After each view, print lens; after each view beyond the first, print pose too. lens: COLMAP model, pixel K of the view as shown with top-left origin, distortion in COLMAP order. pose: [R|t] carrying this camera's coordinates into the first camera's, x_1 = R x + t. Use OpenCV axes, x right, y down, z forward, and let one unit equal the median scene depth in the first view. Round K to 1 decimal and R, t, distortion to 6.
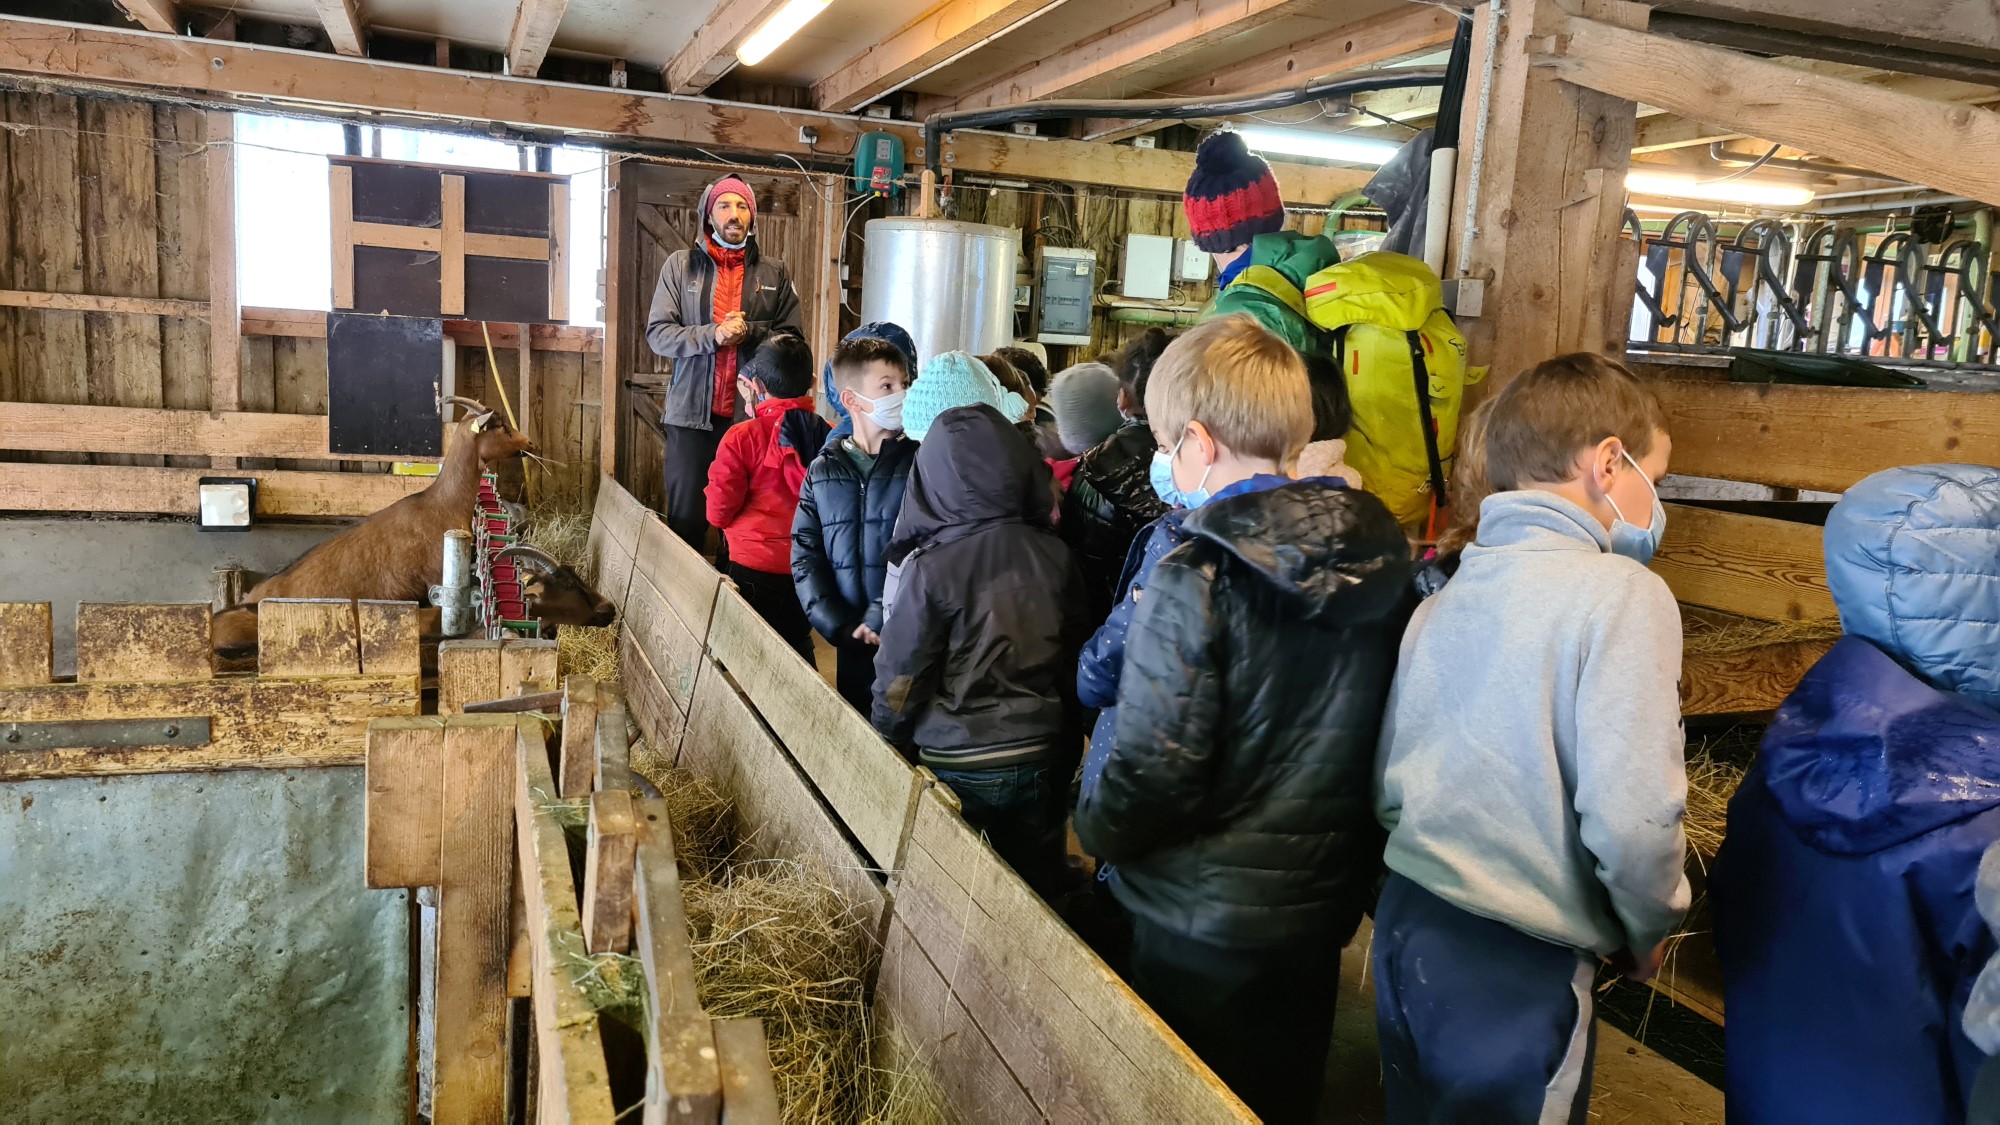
lens RADIAL K [[1490.4, 0, 985.4], [0, 1490.4, 569.4], [0, 0, 1]] dist [0.057906, -0.033783]
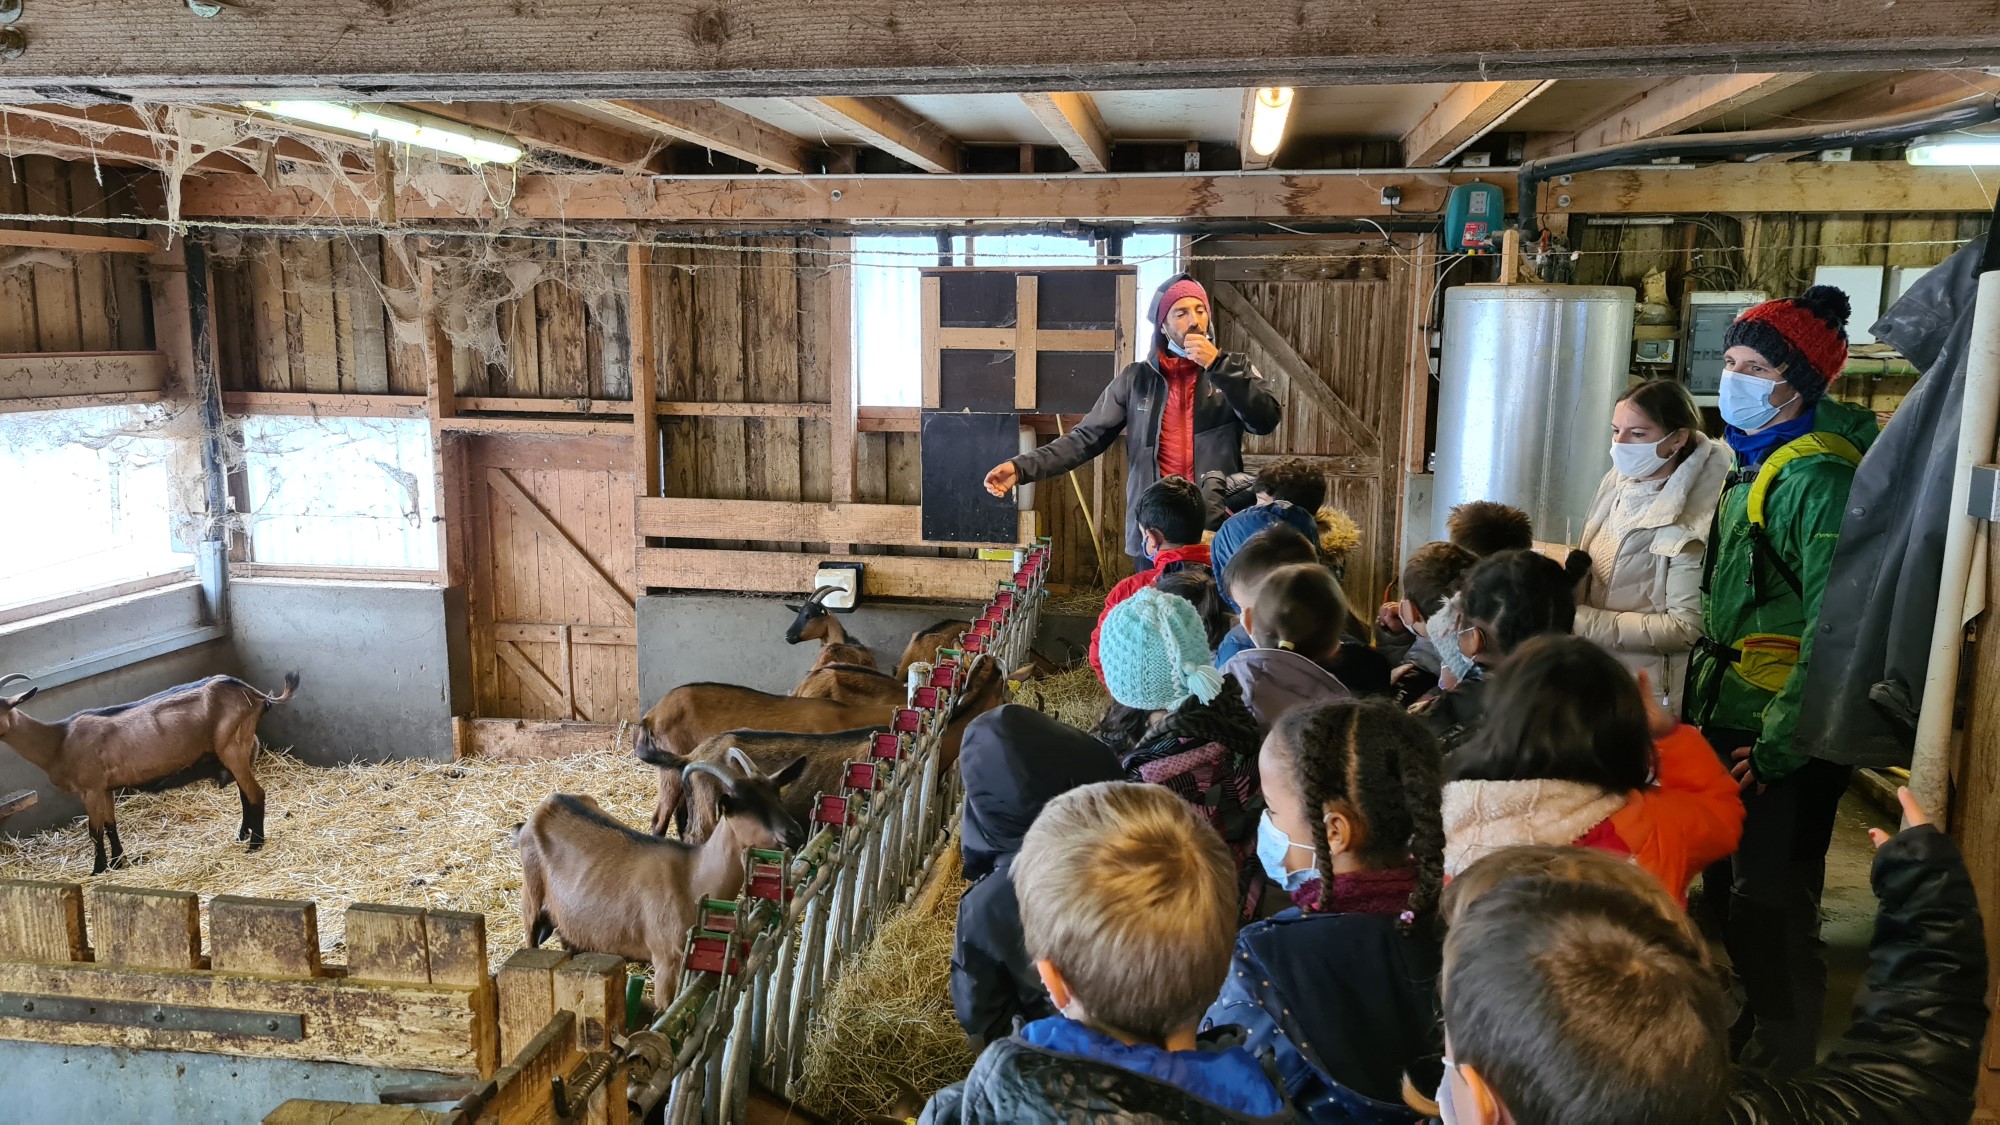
lens RADIAL K [[1493.1, 0, 990.0], [0, 1493.1, 555.8], [0, 0, 1]] dist [0.063733, -0.040100]
pose [[0.878102, 0.024093, -0.477866, 0.121099], [-0.026846, 0.999639, 0.001069, -0.070184], [0.477719, 0.011890, 0.878432, 0.085381]]
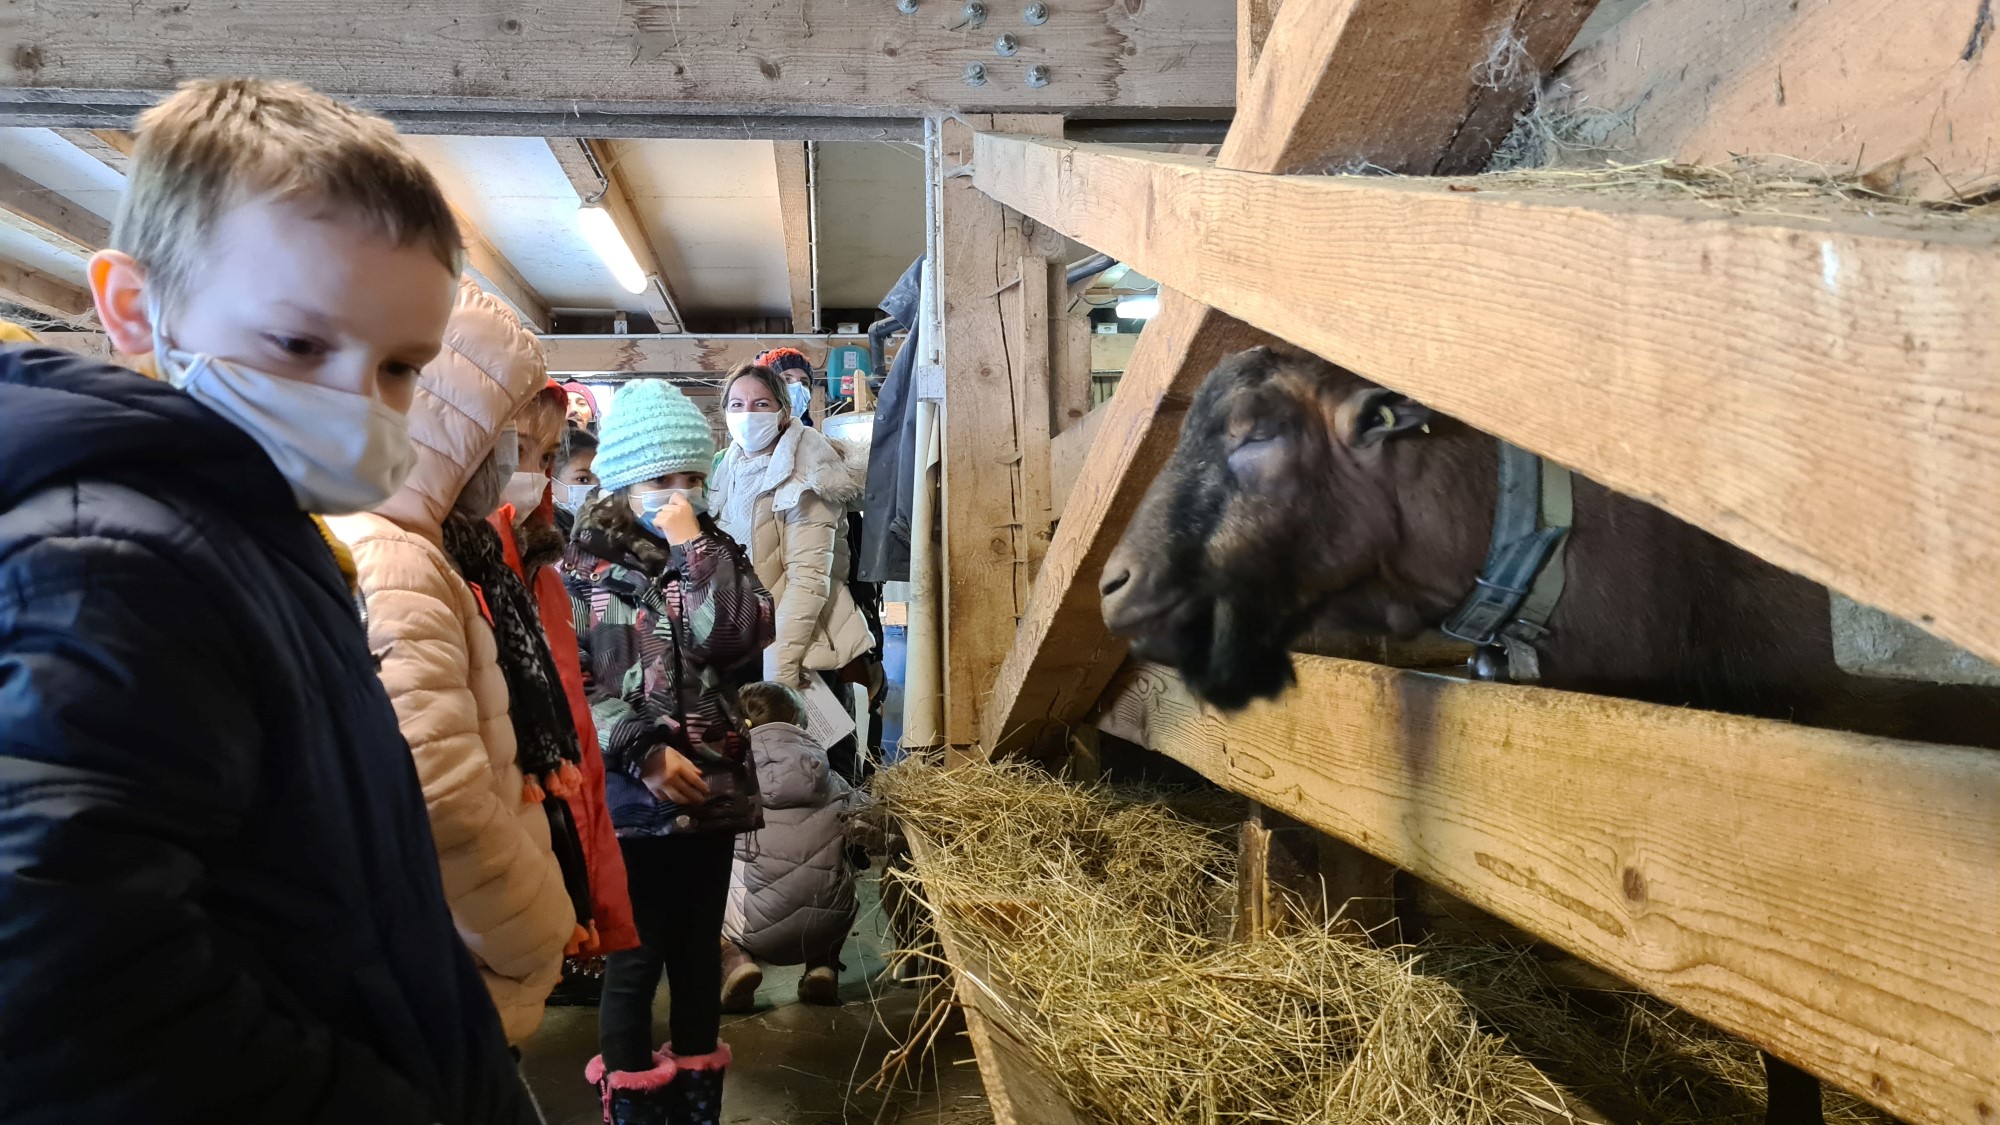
lens RADIAL K [[1494.5, 0, 968.6], [0, 1494.5, 556.0], [0, 0, 1]] dist [0.072057, -0.035662]
pose [[0.966837, -0.082908, -0.241564, 0.299938], [0.039268, 0.982853, -0.180163, 0.072411], [0.252358, 0.164702, 0.953514, -0.014082]]
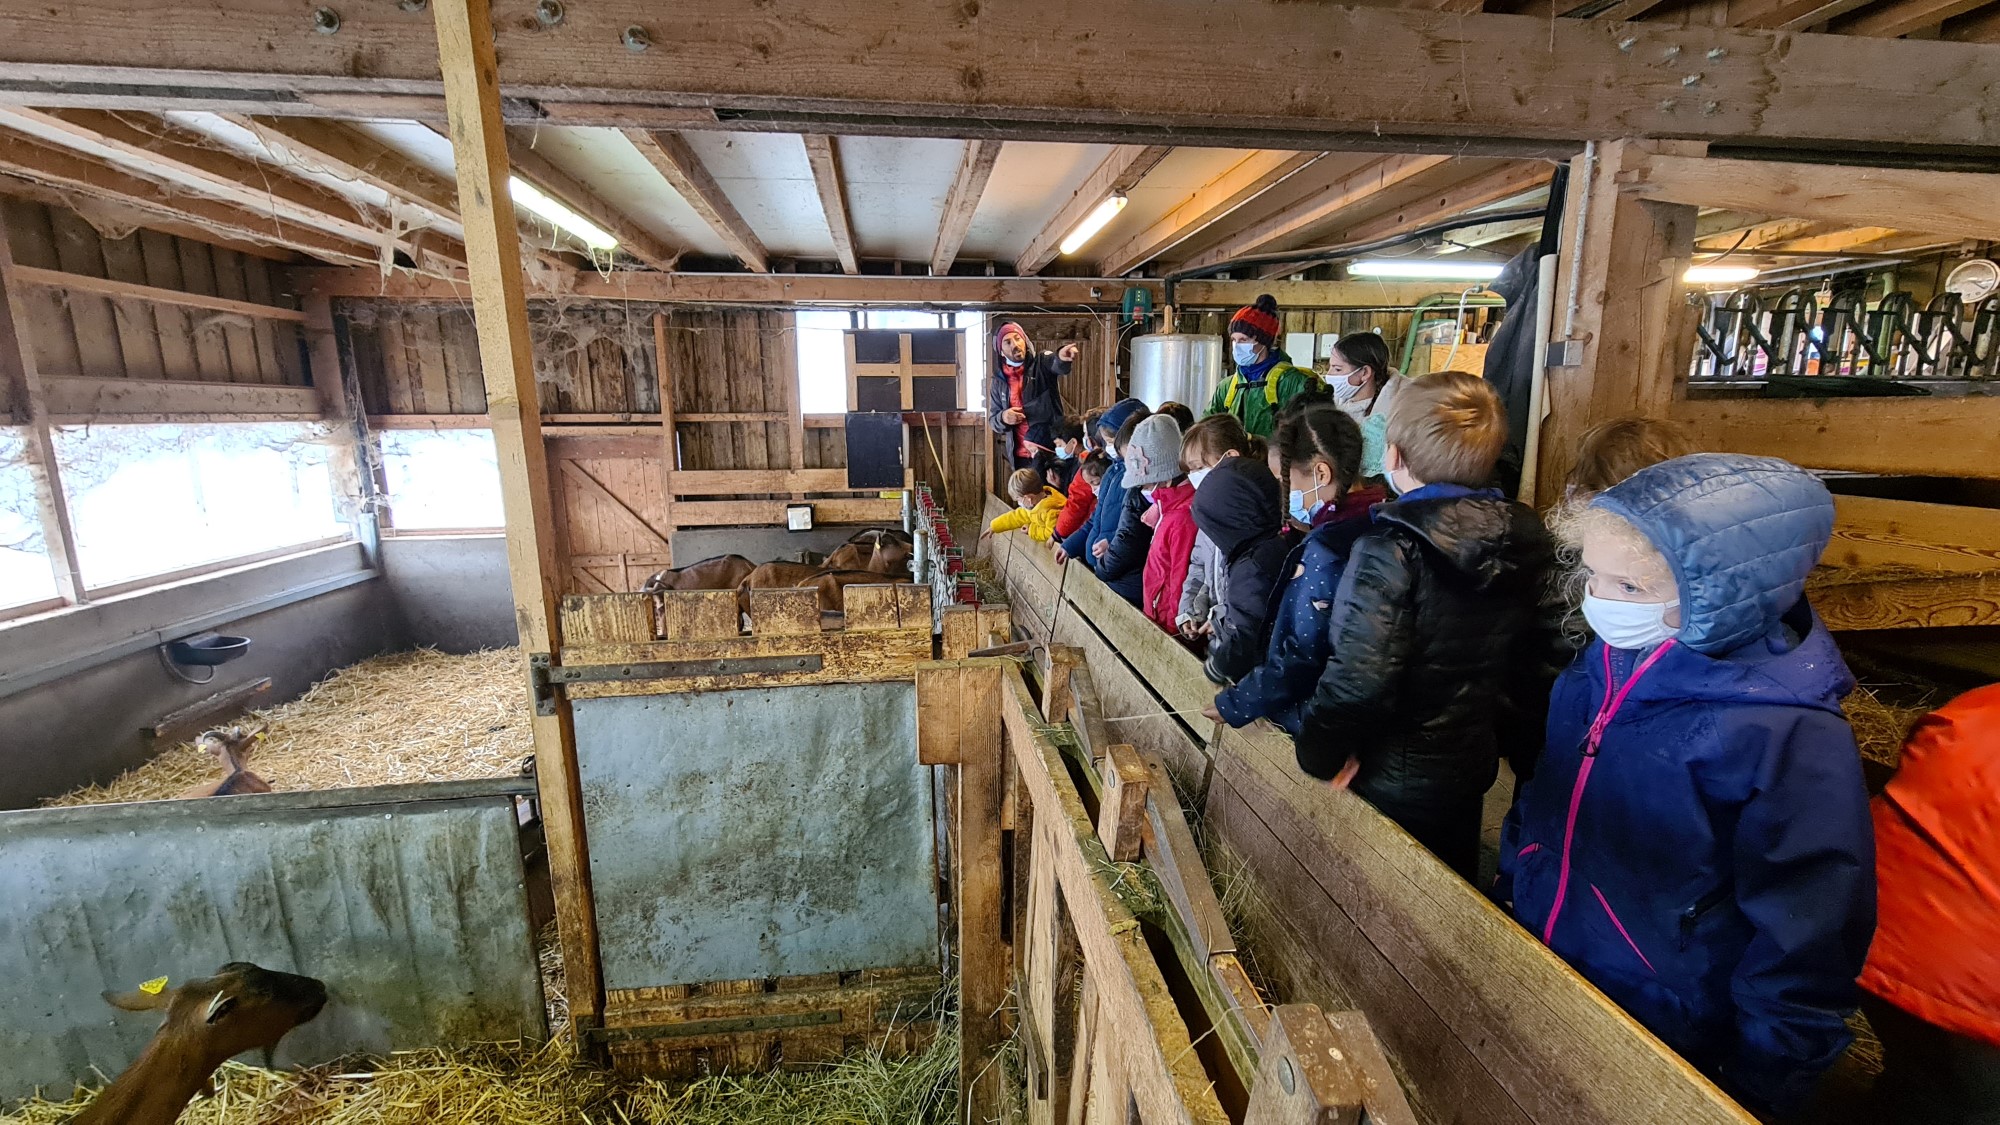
lens RADIAL K [[817.7, 0, 1007.1], [0, 817.7, 566.0], [0, 0, 1]] dist [0.000575, 0.000356]
pose [[0.977510, -0.026790, -0.209180, -0.031020], [0.034632, 0.998824, 0.033915, -0.008183], [0.208026, -0.040397, 0.977289, 0.038607]]
